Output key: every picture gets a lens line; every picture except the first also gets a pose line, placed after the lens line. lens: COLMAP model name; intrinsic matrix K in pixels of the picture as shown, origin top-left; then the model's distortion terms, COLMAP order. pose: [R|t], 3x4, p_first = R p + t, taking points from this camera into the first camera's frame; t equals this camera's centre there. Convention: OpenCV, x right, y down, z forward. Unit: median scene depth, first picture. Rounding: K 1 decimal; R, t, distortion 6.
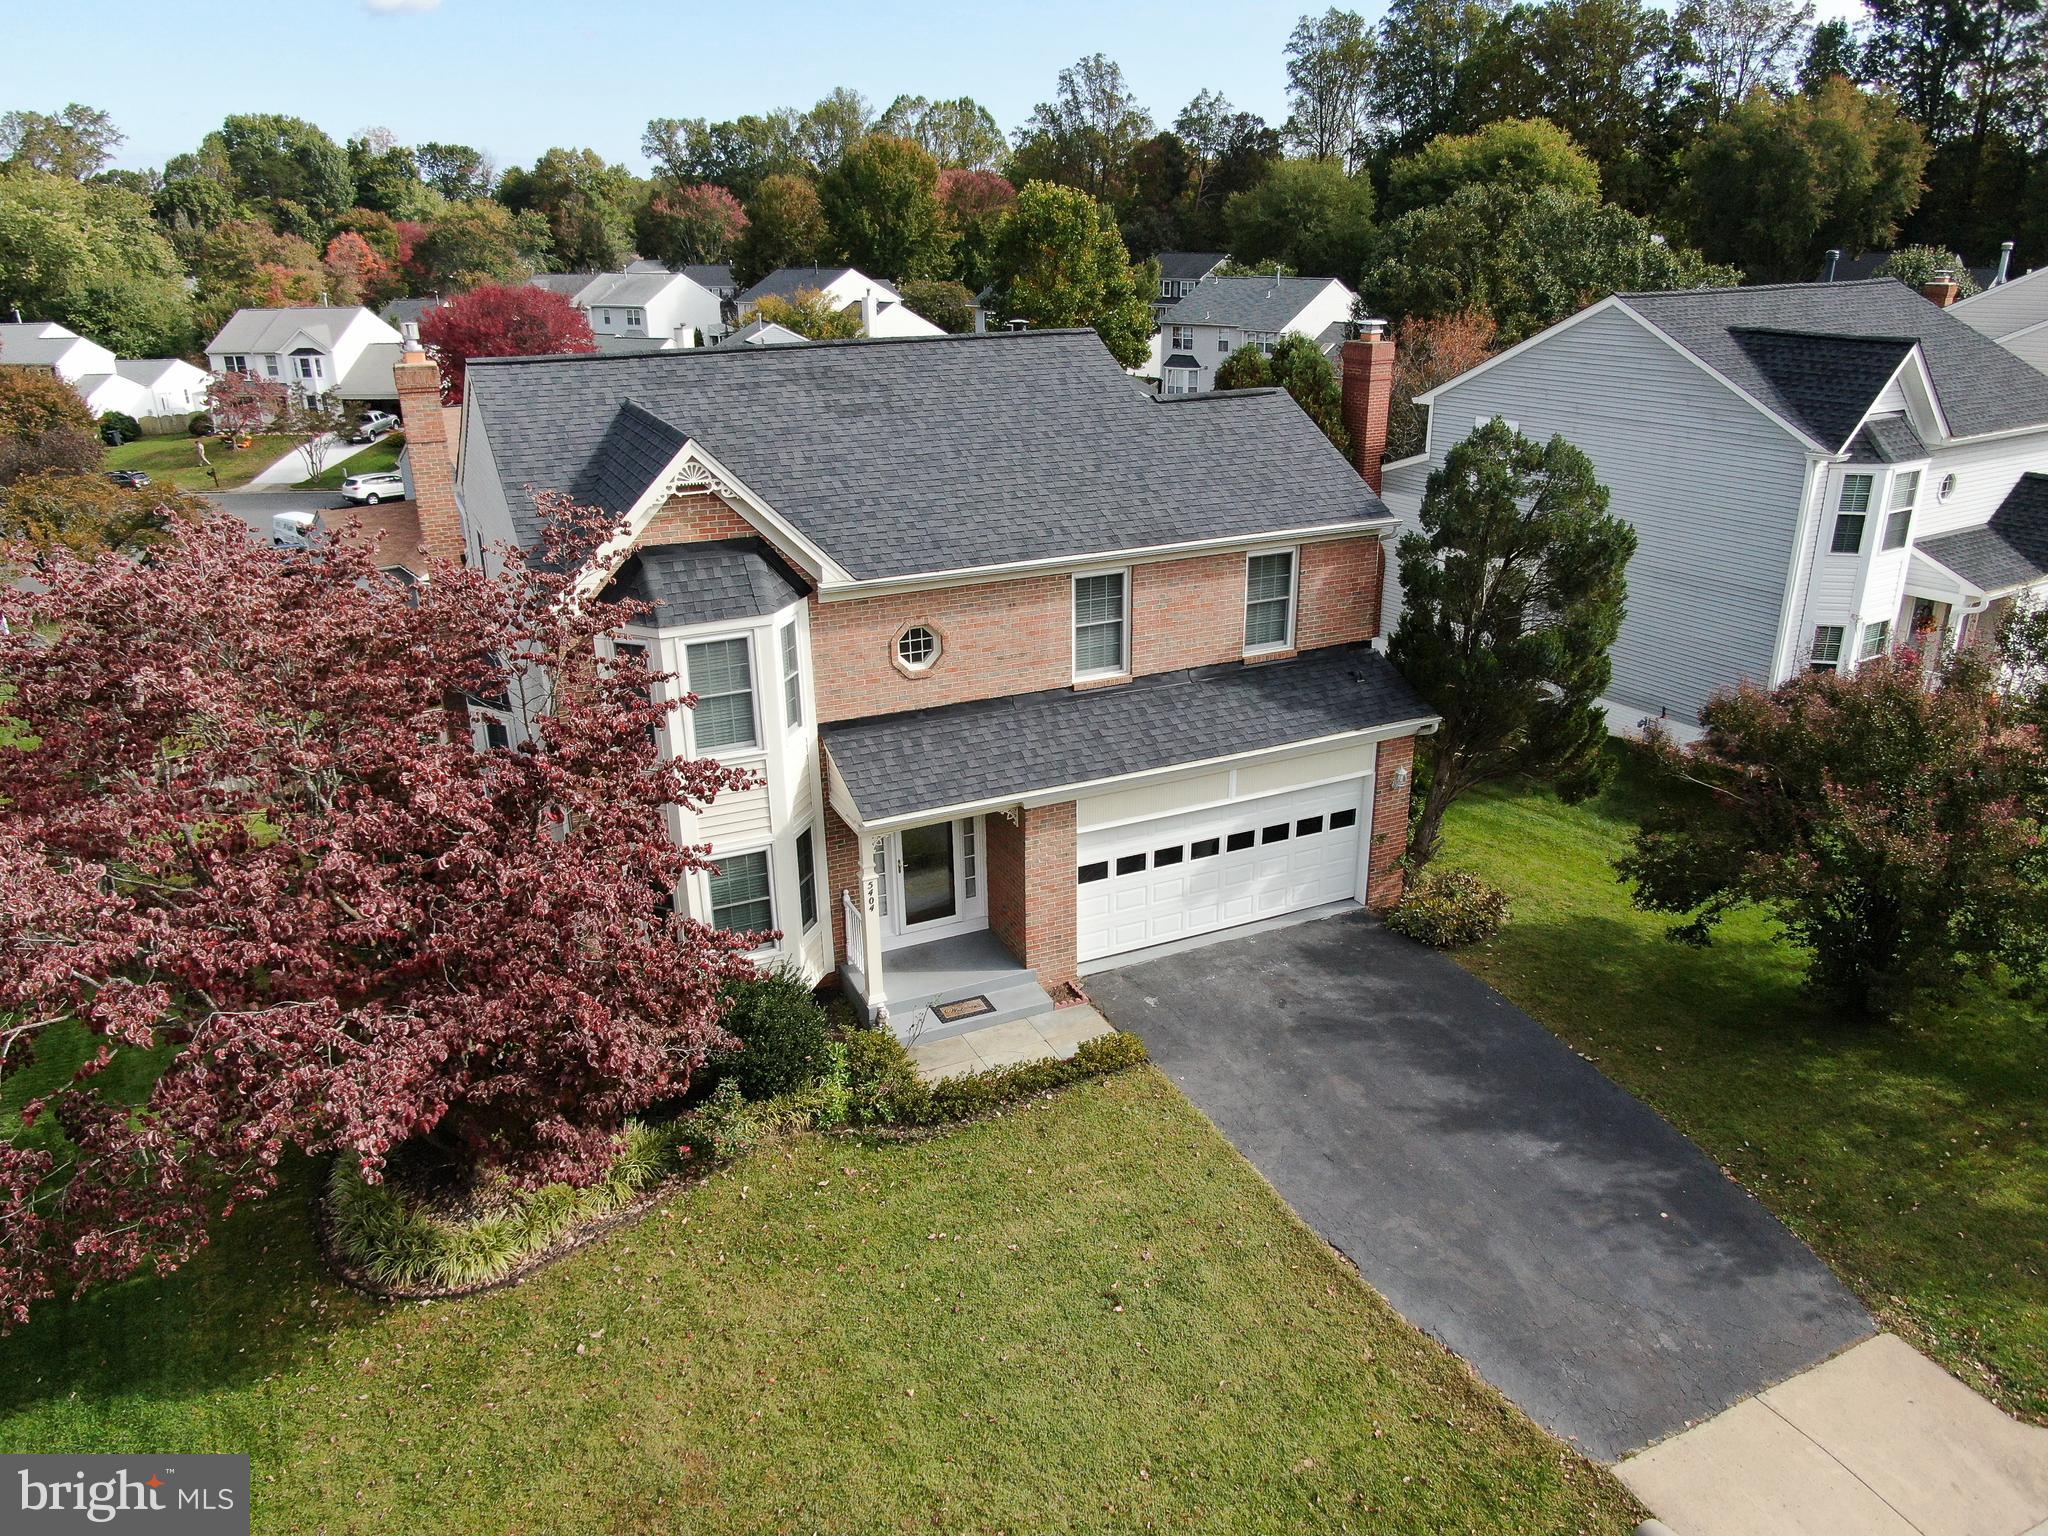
lens RADIAL K [[1488.7, 0, 1033.0], [0, 1488.7, 779.6], [0, 0, 1]] dist [-0.019187, -0.001209]
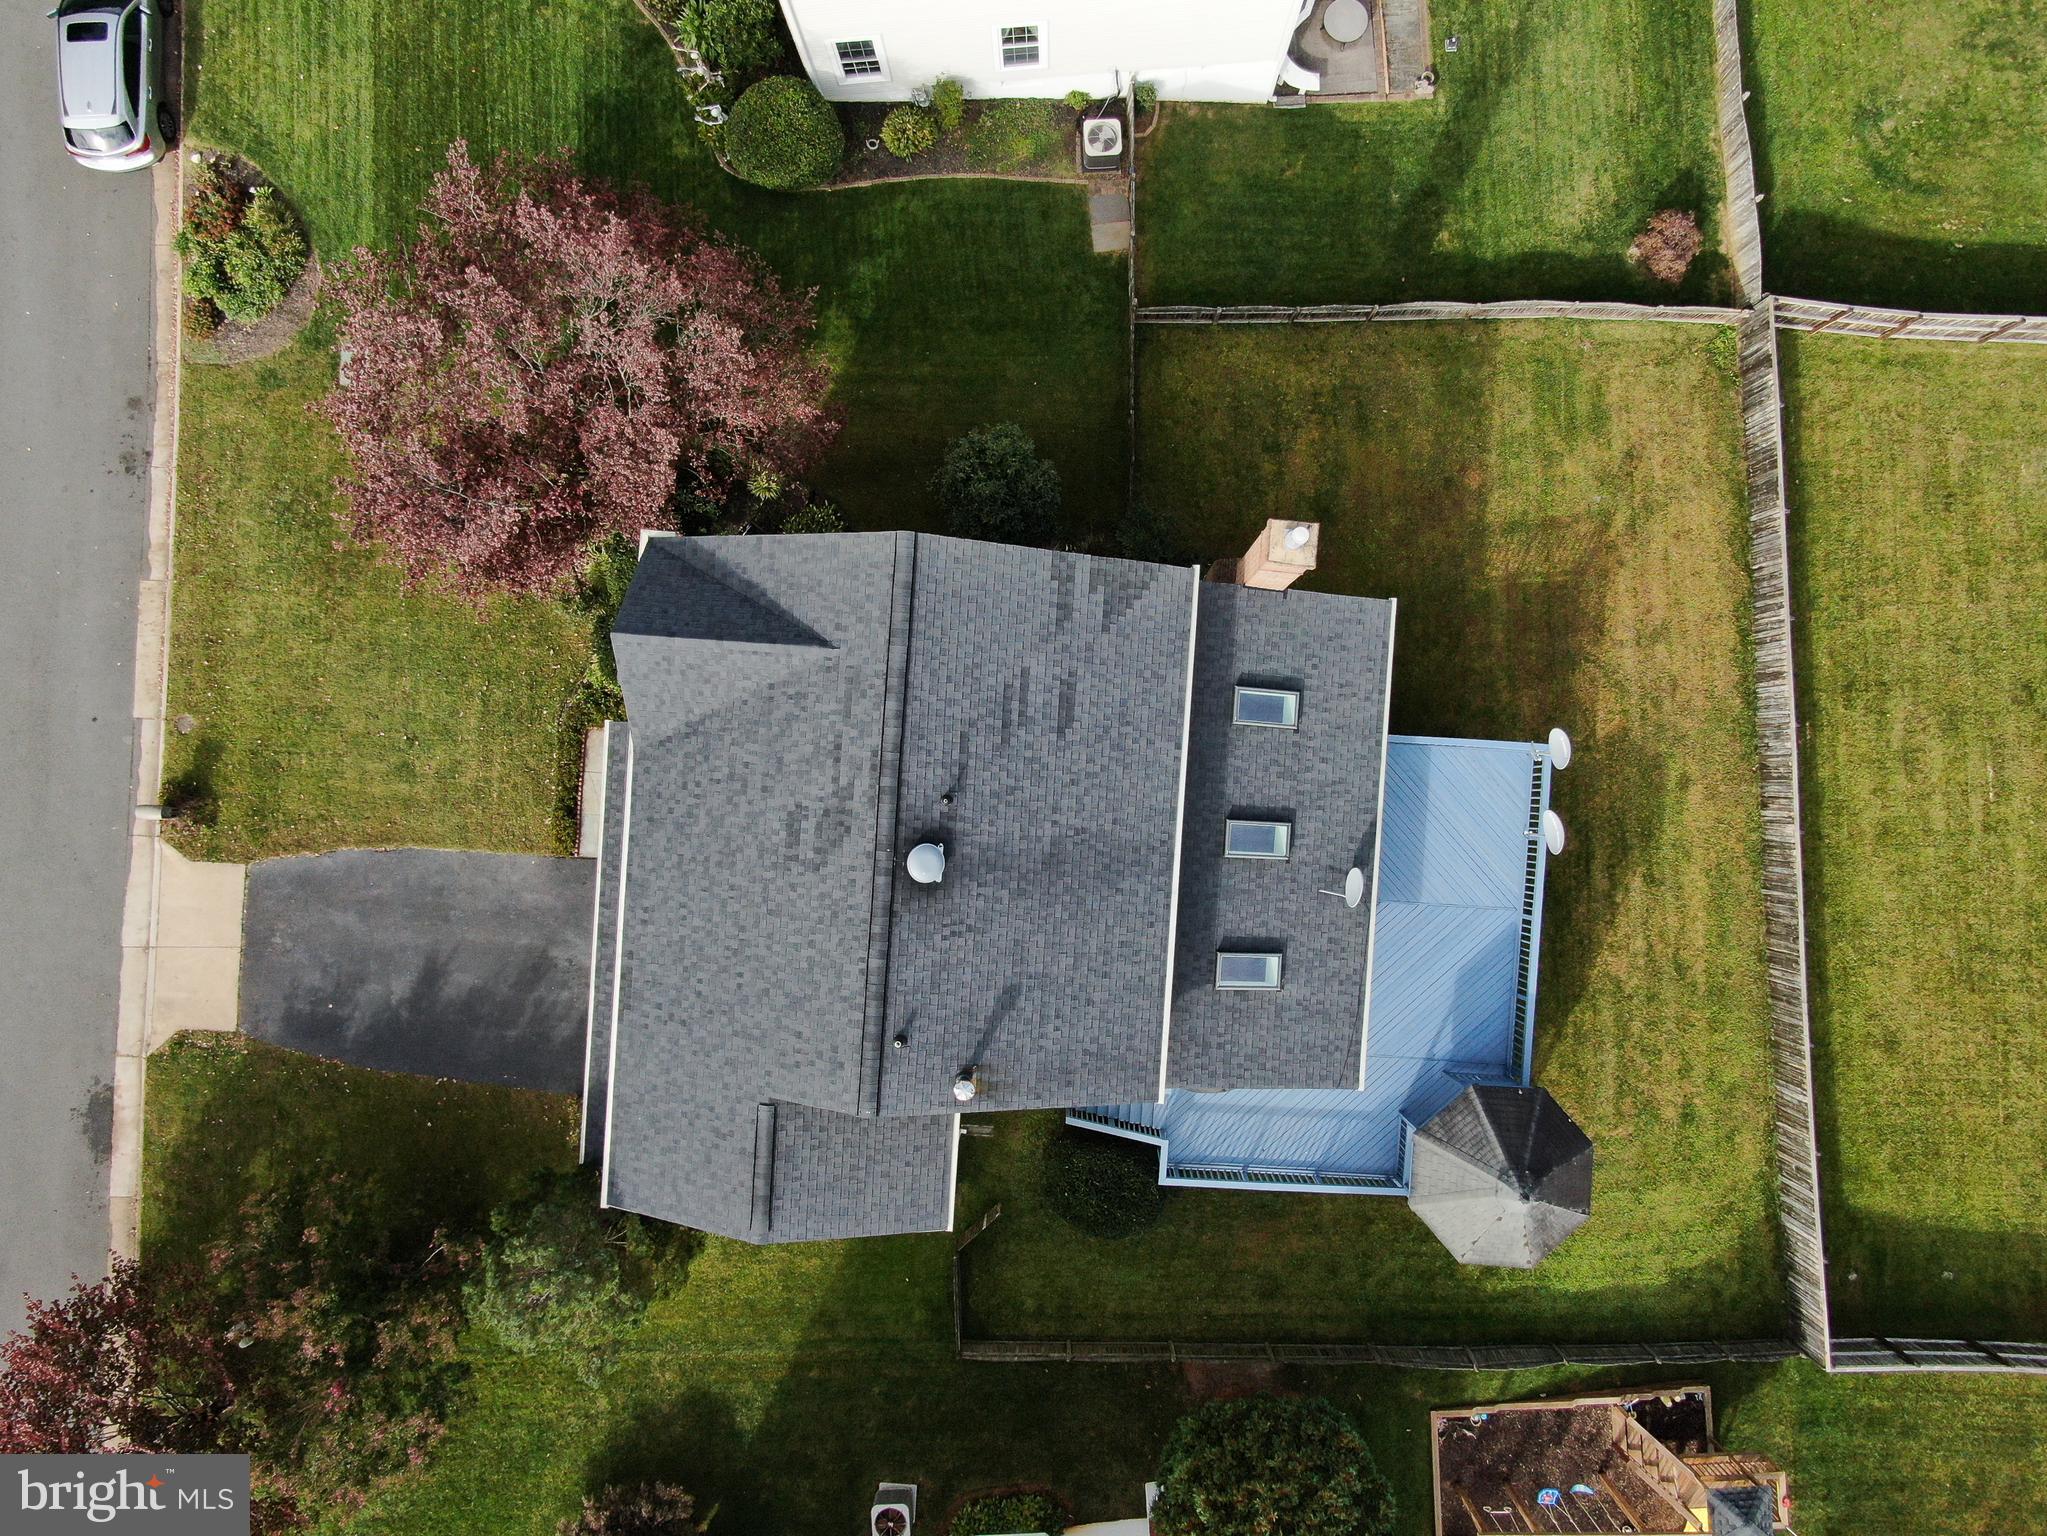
lens RADIAL K [[1495.2, 0, 1023.5], [0, 1495.2, 768.0], [0, 0, 1]] dist [-0.014188, 0.004459]
pose [[-0.478127, 0.878044, 0.020831, -0.271983], [-0.291944, -0.181253, 0.939104, -1.400215], [0.828350, 0.442929, 0.343002, 0.717247]]
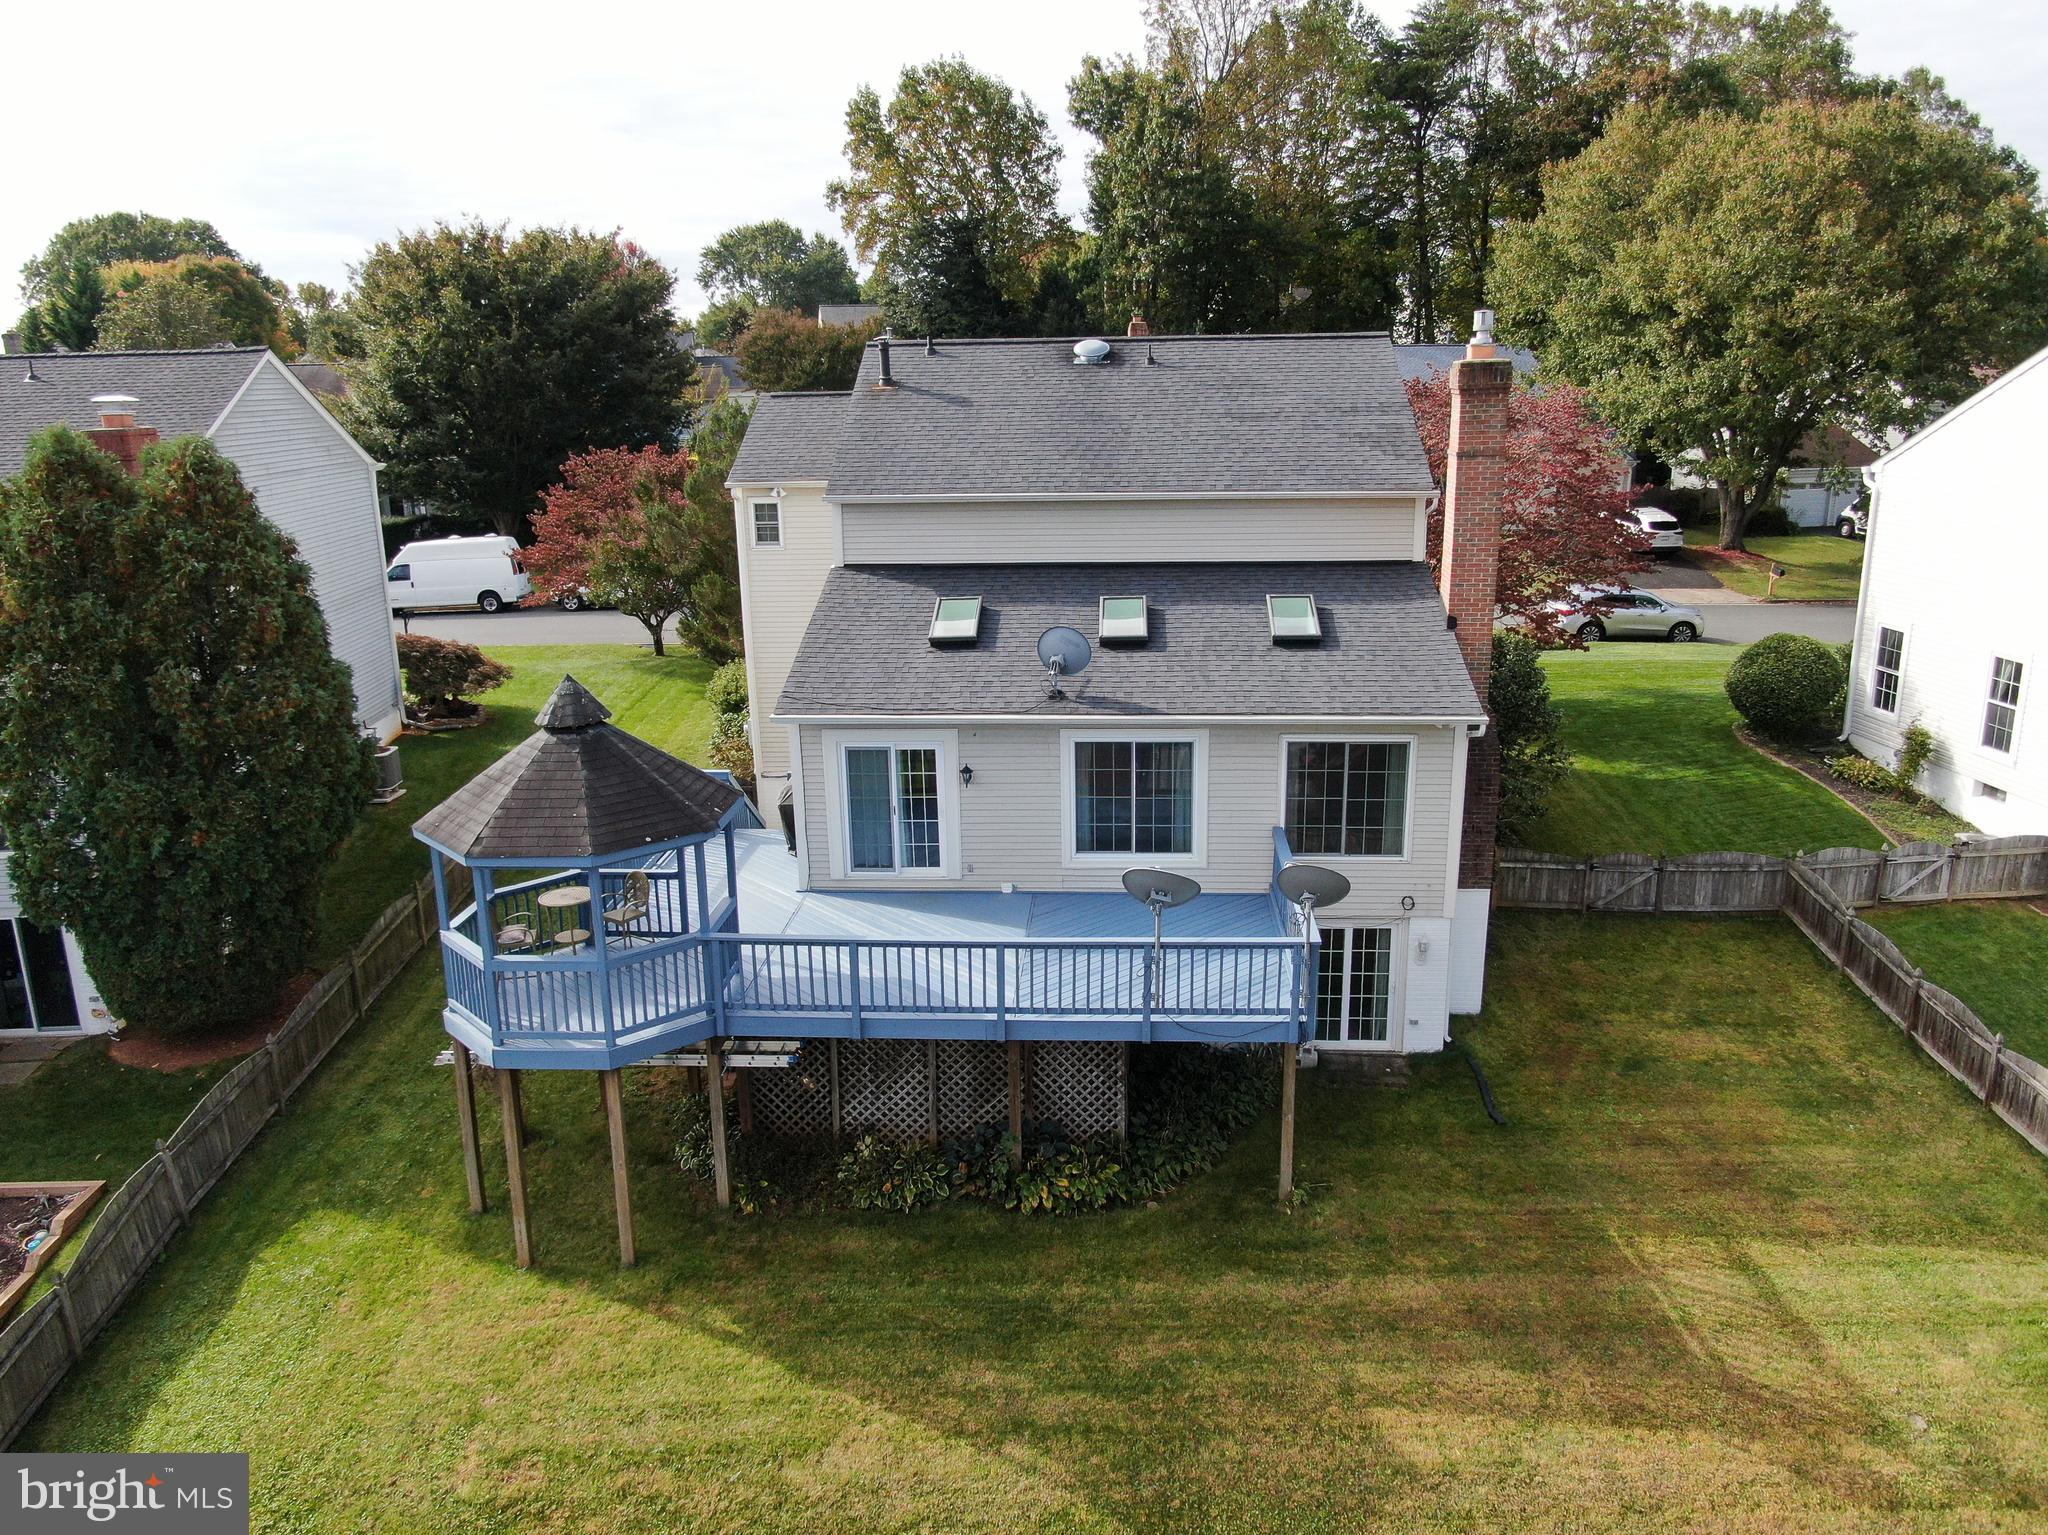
lens RADIAL K [[1488.7, 0, 1033.0], [0, 1488.7, 779.1], [0, 0, 1]] dist [-0.019187, -0.001209]
pose [[-0.868137, -0.117539, 0.482206, -0.748683], [0.210223, 0.793020, 0.571774, -0.726147], [-0.449605, 0.597749, -0.663740, 2.160774]]
